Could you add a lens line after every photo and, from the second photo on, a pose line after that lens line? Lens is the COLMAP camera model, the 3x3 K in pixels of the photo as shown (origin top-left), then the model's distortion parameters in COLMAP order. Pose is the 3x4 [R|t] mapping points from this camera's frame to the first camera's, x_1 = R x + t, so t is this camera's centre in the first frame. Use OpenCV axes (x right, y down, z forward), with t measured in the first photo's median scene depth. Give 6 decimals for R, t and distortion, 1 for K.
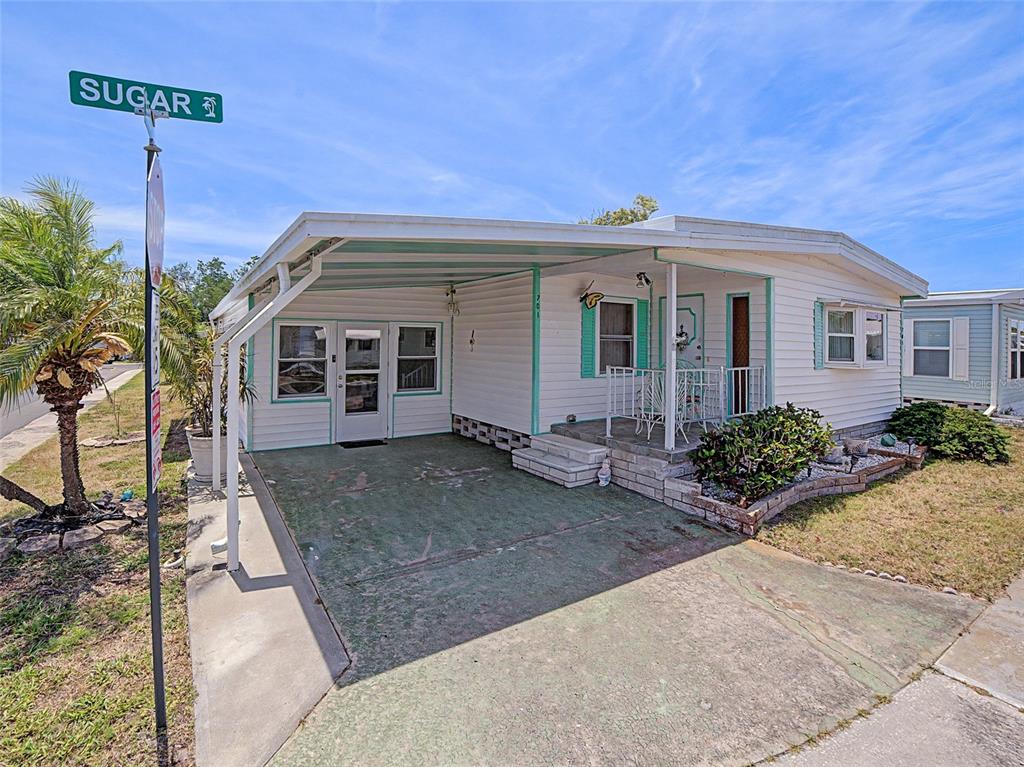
lens RADIAL K [[481.7, 0, 511.2], [0, 481.7, 374.9], [0, 0, 1]] dist [-0.090177, 0.029042]
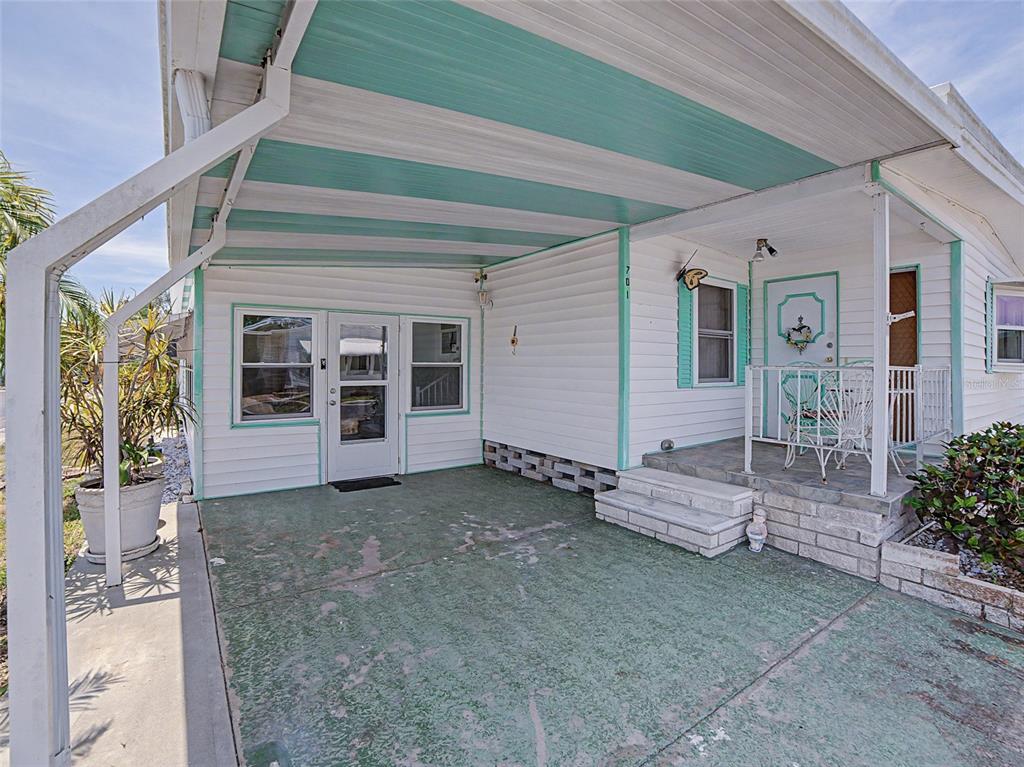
lens RADIAL K [[467.6, 0, 515.4], [0, 467.6, 388.1], [0, 0, 1]] dist [-0.080225, 0.024439]
pose [[0.999257, -0.008727, 0.037531, -0.122039], [0.009460, 0.999767, -0.019401, 0.018523], [-0.037353, 0.019742, 0.999107, 0.325570]]
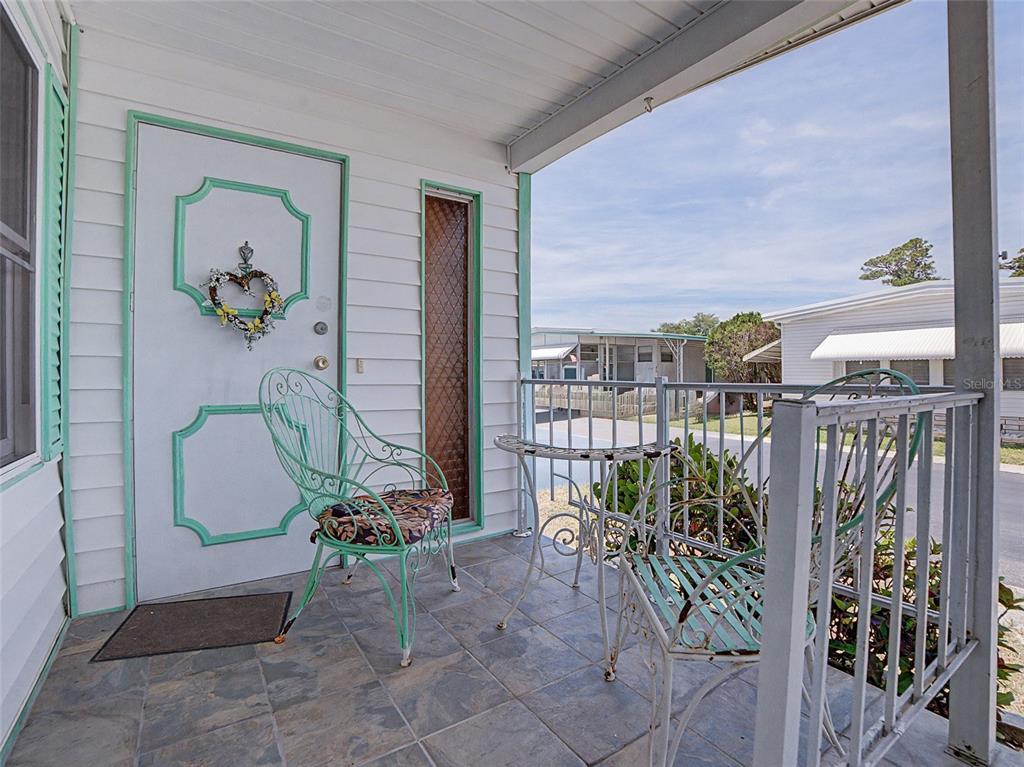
lens RADIAL K [[481.7, 0, 511.2], [0, 481.7, 374.9], [0, 0, 1]] dist [-0.090177, 0.029042]
pose [[0.008005, -0.017550, 0.999814, 0.090850], [0.064623, 0.997765, 0.016997, -0.024725], [-0.997878, 0.064475, 0.009121, 0.894870]]
